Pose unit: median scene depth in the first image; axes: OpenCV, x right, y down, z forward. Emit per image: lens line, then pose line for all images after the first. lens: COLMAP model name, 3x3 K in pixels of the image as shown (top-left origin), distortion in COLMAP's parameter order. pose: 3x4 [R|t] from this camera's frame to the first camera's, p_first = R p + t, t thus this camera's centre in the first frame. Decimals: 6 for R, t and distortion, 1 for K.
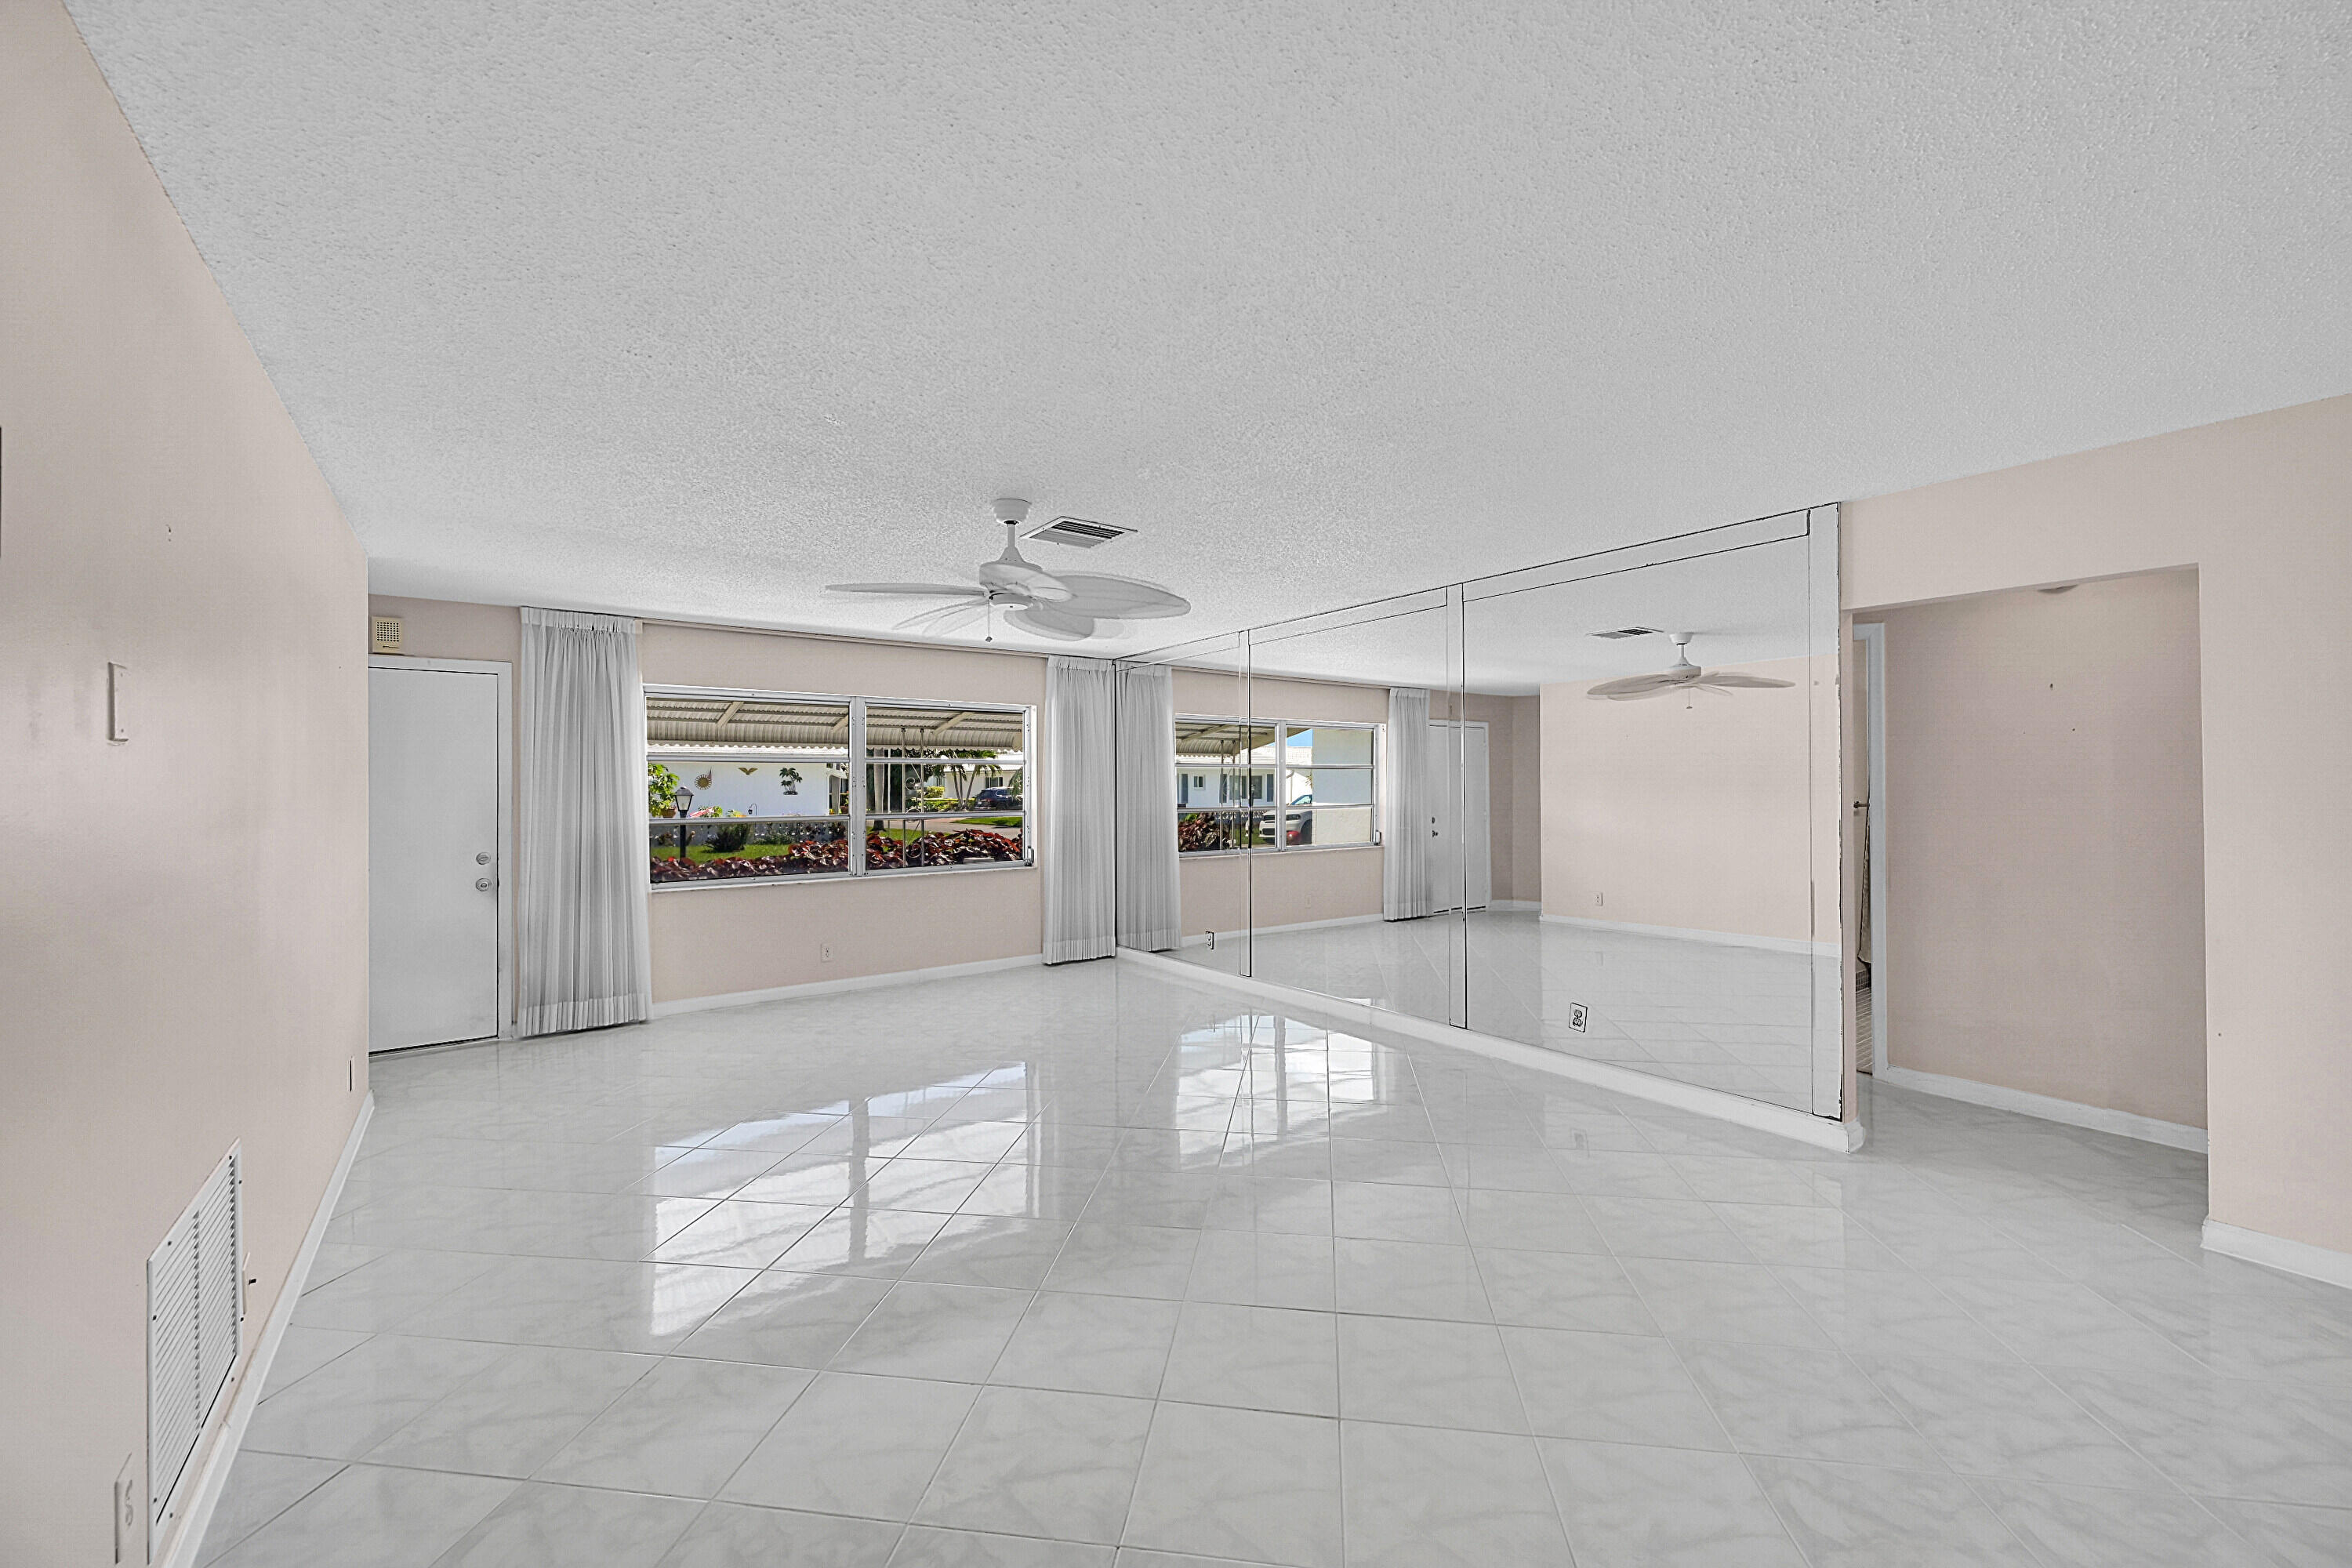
lens RADIAL K [[913.9, 0, 1176.0], [0, 913.9, 784.0], [0, 0, 1]] dist [-0.000443, -0.000038]
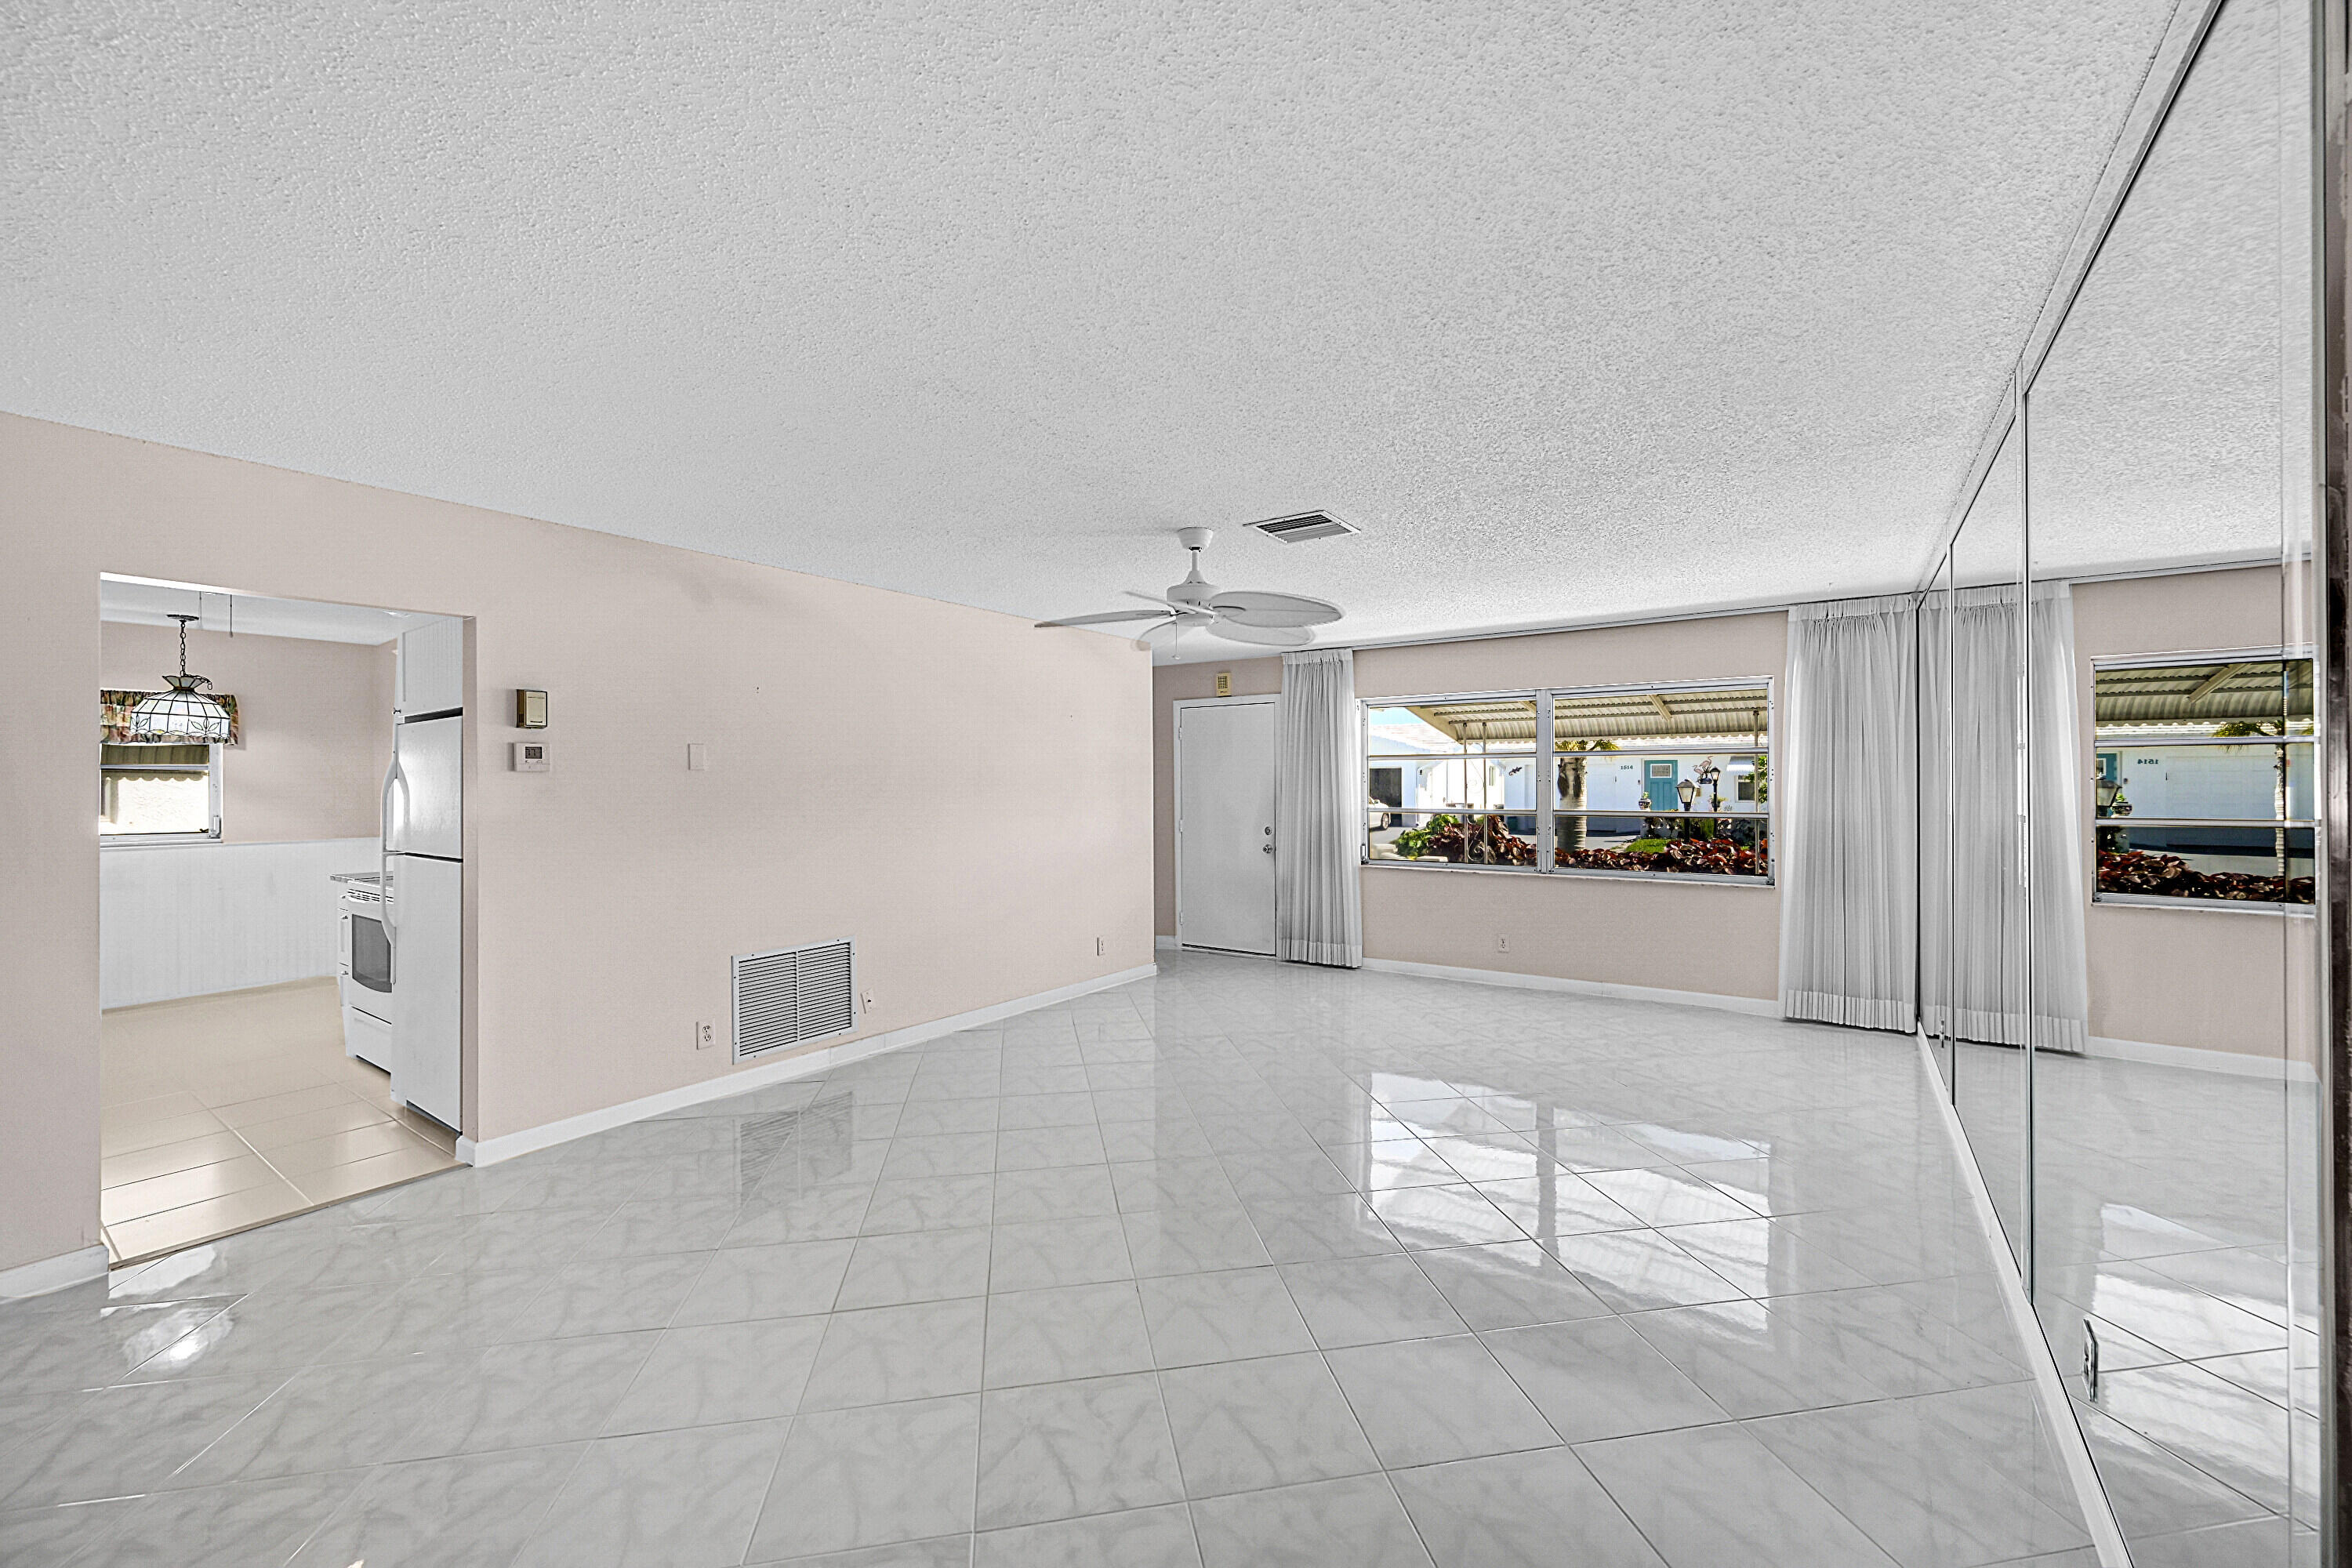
lens RADIAL K [[919.2, 0, 1176.1], [0, 919.2, 773.0], [0, 0, 1]] dist [-0.035124, -0.000077]
pose [[0.307440, -0.005269, -0.951553, 0.457917], [0.003648, 0.999984, -0.004359, -0.003228], [0.951561, -0.002131, 0.307454, 0.326983]]
